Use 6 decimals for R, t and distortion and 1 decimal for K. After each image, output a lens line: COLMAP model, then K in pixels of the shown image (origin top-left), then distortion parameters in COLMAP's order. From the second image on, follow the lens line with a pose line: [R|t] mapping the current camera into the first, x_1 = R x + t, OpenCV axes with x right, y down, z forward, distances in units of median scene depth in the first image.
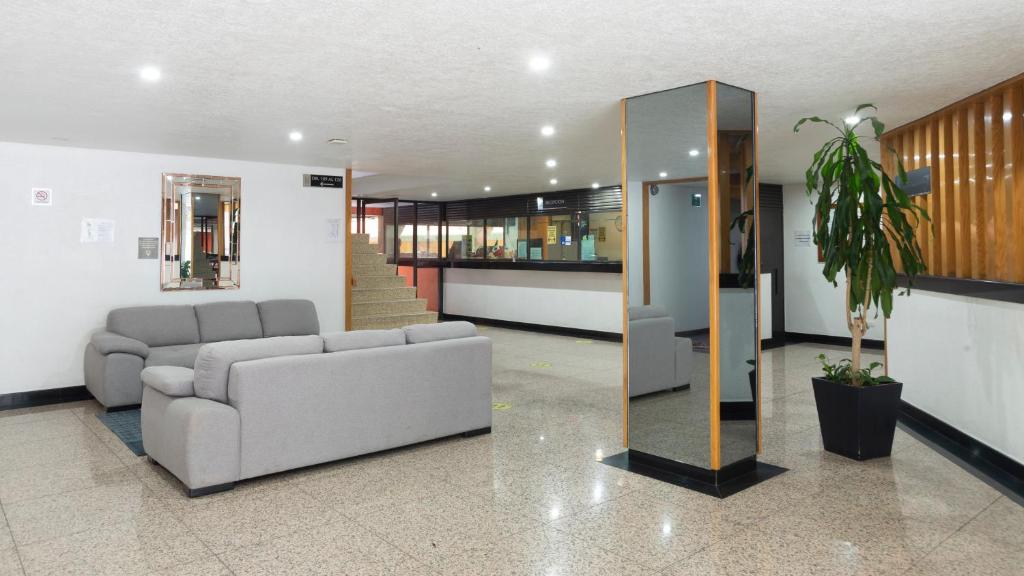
lens RADIAL K [[685.0, 0, 509.6], [0, 685.0, 285.0], [0, 0, 1]] dist [0.007507, 0.001487]
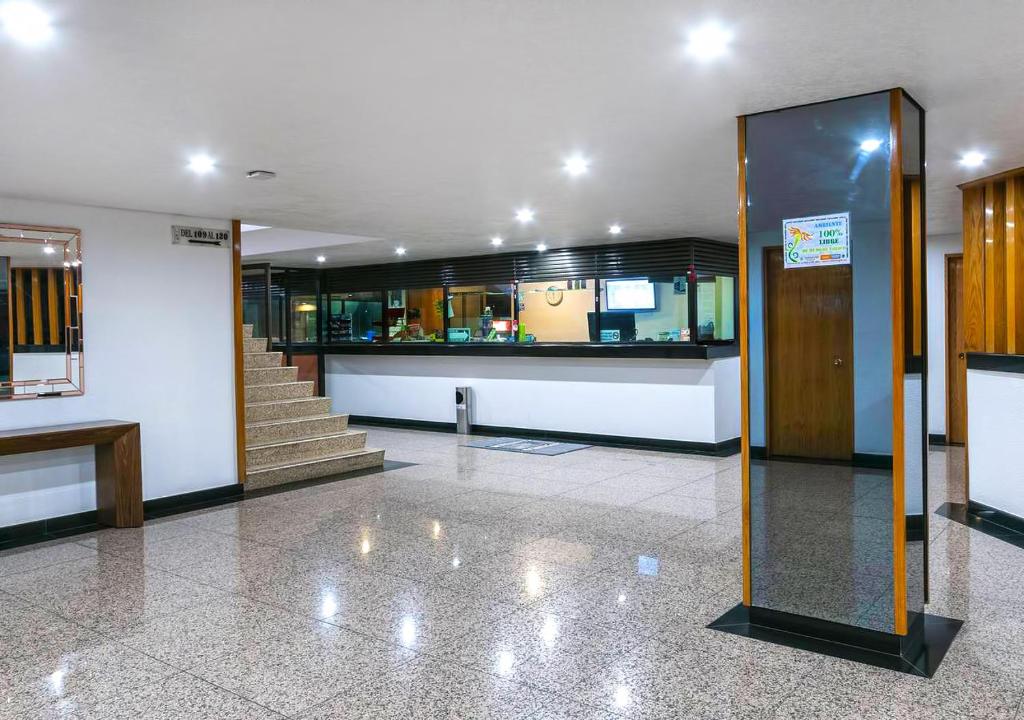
lens RADIAL K [[807.2, 0, 513.3], [0, 807.2, 365.3], [0, 0, 1]] dist [0.001496, 0.007100]
pose [[0.978548, -0.023949, 0.204624, -0.108540], [0.024937, 0.999687, -0.002248, -0.008441], [-0.204506, 0.007303, 0.978838, 0.104339]]
